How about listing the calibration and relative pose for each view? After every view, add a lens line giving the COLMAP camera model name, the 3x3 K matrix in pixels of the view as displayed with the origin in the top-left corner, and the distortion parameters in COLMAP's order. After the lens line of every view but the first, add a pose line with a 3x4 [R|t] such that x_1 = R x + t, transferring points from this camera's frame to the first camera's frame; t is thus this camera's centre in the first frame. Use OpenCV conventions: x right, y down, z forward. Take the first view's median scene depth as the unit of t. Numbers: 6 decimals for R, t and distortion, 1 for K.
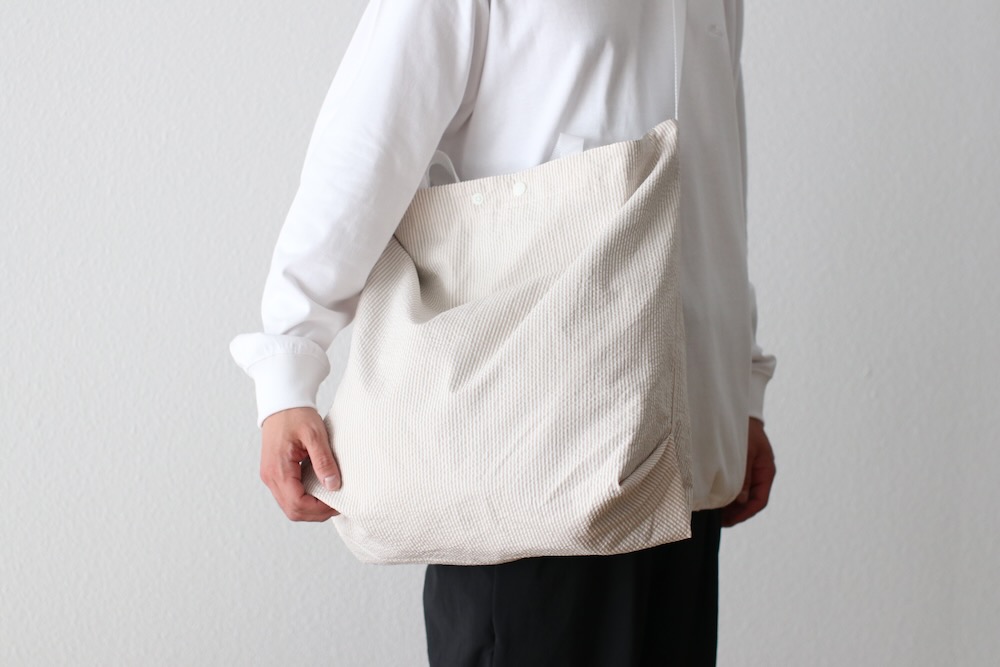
lens RADIAL K [[2385.7, 0, 508.1], [0, 2385.7, 336.2], [0, 0, 1]] dist [-0.144376, 0.000000]
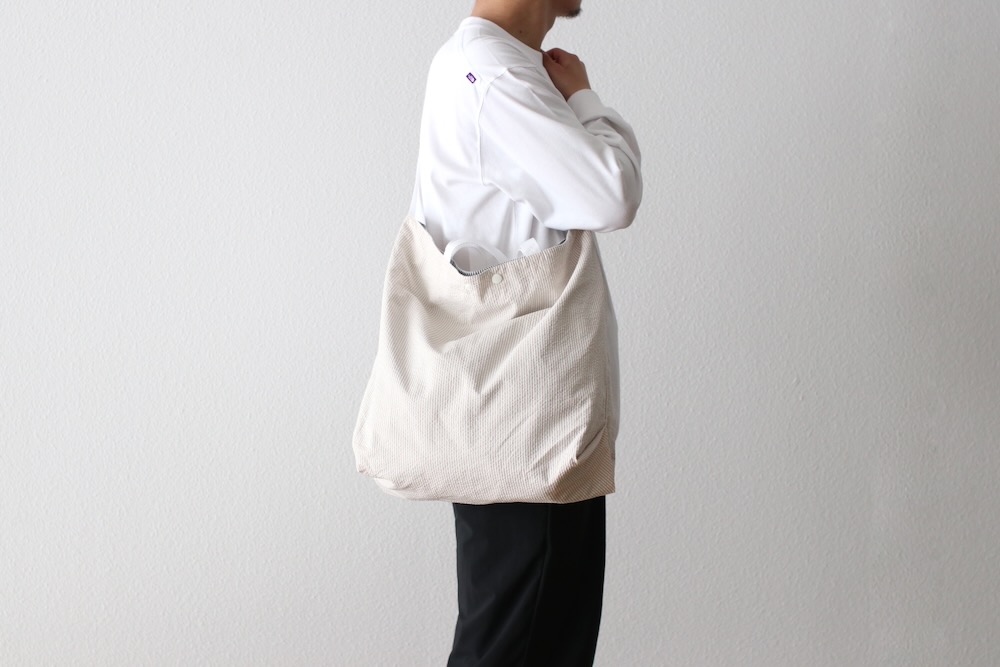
lens RADIAL K [[2385.7, 0, 464.7], [0, 2385.7, 320.4], [0, 0, 1]] dist [-0.144376, 0.000000]
pose [[0.992178, -0.000303, -0.124833, 0.151404], [-0.002920, 0.999667, -0.025633, 0.017920], [0.124800, 0.025797, 0.991847, -0.413837]]
